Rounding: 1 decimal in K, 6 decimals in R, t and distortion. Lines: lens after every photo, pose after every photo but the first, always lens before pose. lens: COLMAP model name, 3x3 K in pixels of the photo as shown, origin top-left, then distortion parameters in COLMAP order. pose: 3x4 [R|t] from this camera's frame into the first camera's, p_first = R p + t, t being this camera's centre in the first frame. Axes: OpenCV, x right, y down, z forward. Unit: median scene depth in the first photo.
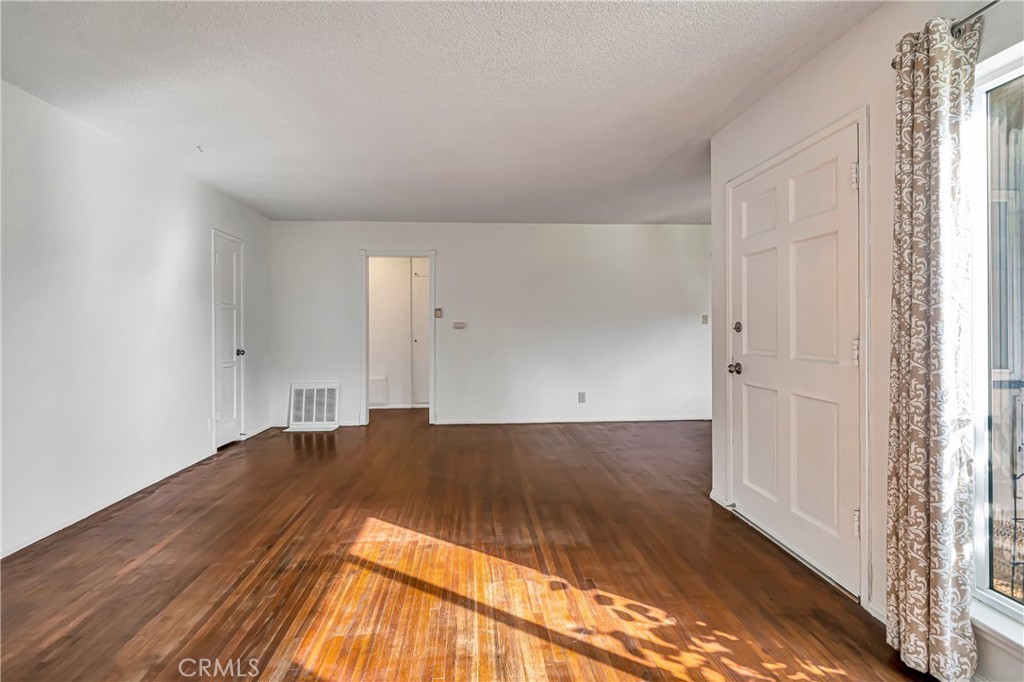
lens RADIAL K [[445.1, 0, 505.2], [0, 445.1, 326.7], [0, 0, 1]] dist [0.001509, 0.000336]
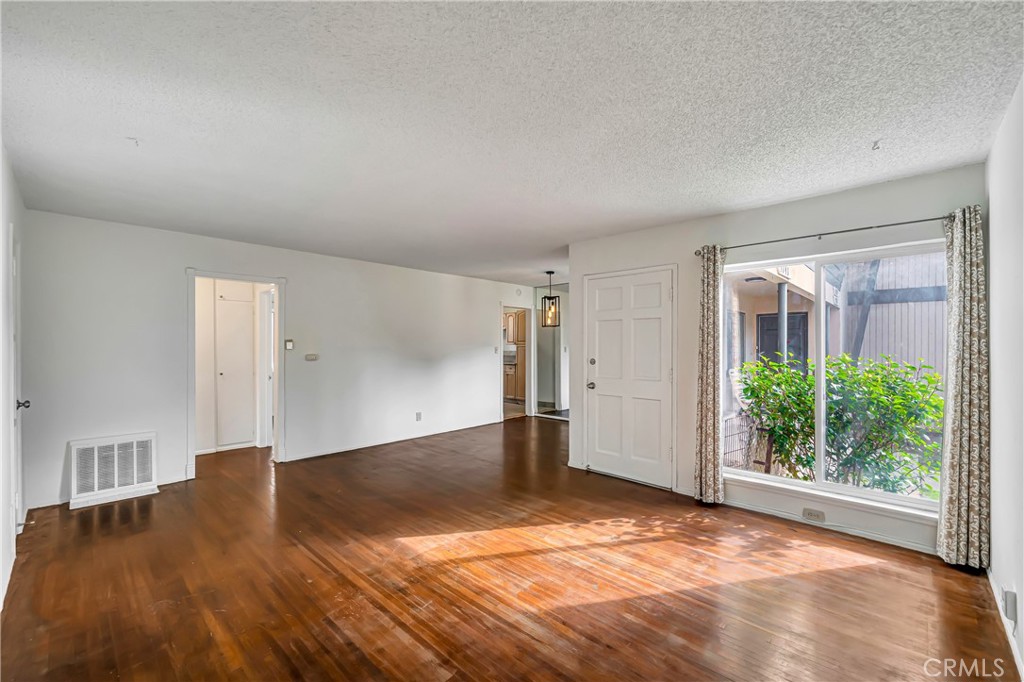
lens RADIAL K [[416.7, 0, 520.6], [0, 416.7, 346.0], [0, 0, 1]] dist [0.000208, -0.000074]
pose [[0.726311, 0.005532, 0.687344, -0.938609], [-0.004435, 0.999985, -0.003362, -0.062646], [-0.687352, -0.000607, 0.726324, 0.025233]]
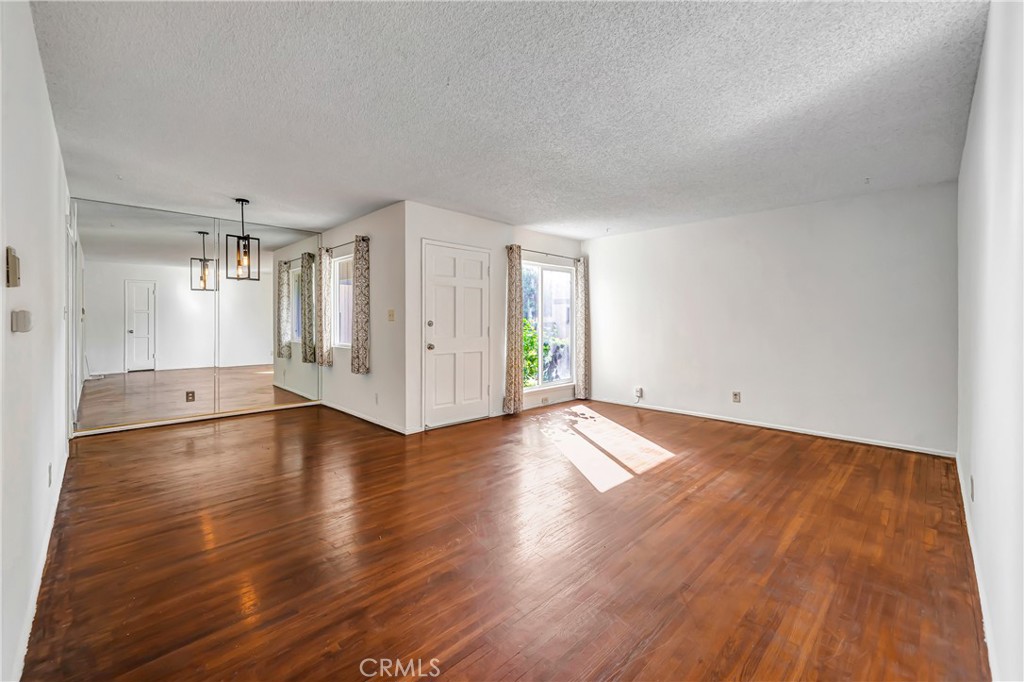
lens RADIAL K [[410.0, 0, 510.4], [0, 410.0, 320.6], [0, 0, 1]] dist [-0.001322, -0.000032]
pose [[-0.642992, 0.003558, 0.765865, -1.124339], [0.000896, 0.999992, -0.003893, -0.004862], [-0.765873, -0.001817, -0.642990, 2.173061]]
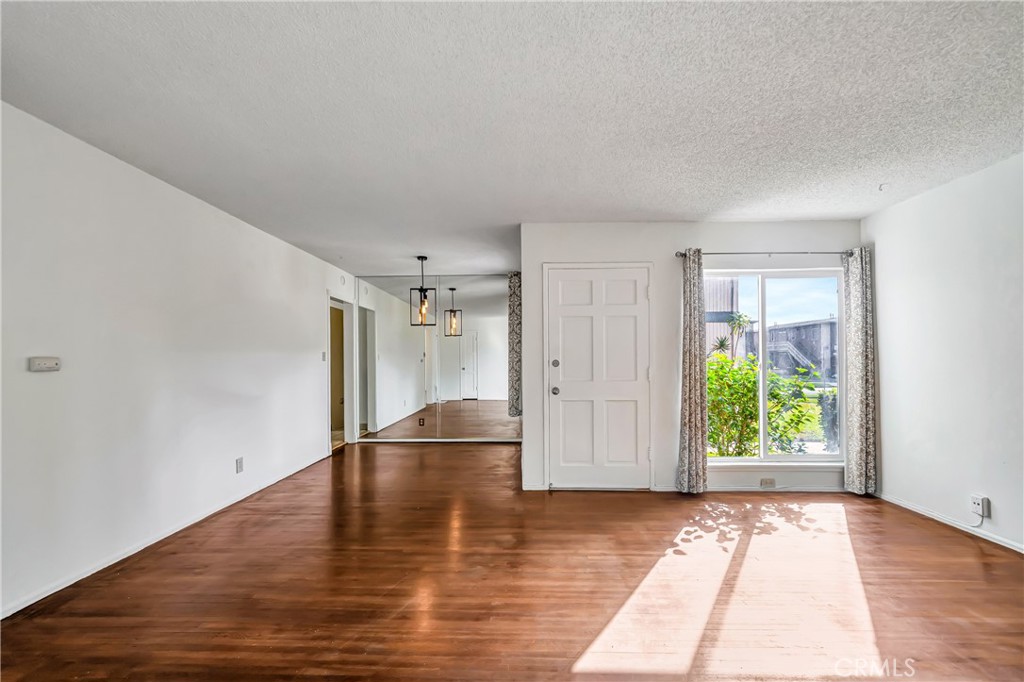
lens RADIAL K [[416.6, 0, 517.3], [0, 416.6, 358.2], [0, 0, 1]] dist [-0.002395, -0.000148]
pose [[0.097859, 0.008327, 0.995165, -1.052620], [0.005746, 0.999944, -0.008932, -0.004671], [-0.995184, 0.006592, 0.097805, 1.187298]]
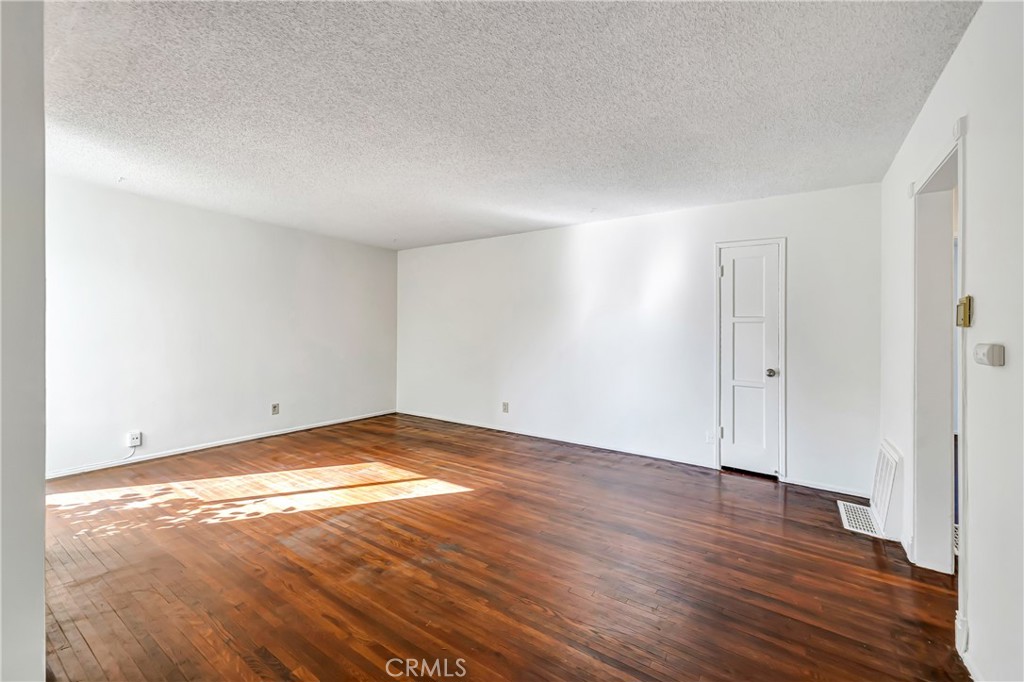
lens RADIAL K [[431.1, 0, 511.1], [0, 431.1, 327.6], [0, 0, 1]] dist [-0.001202, -0.000158]
pose [[-0.628084, -0.003601, -0.778137, 0.689032], [-0.014802, 0.999864, 0.007320, -0.056111], [0.778004, 0.016116, -0.628052, 2.194228]]
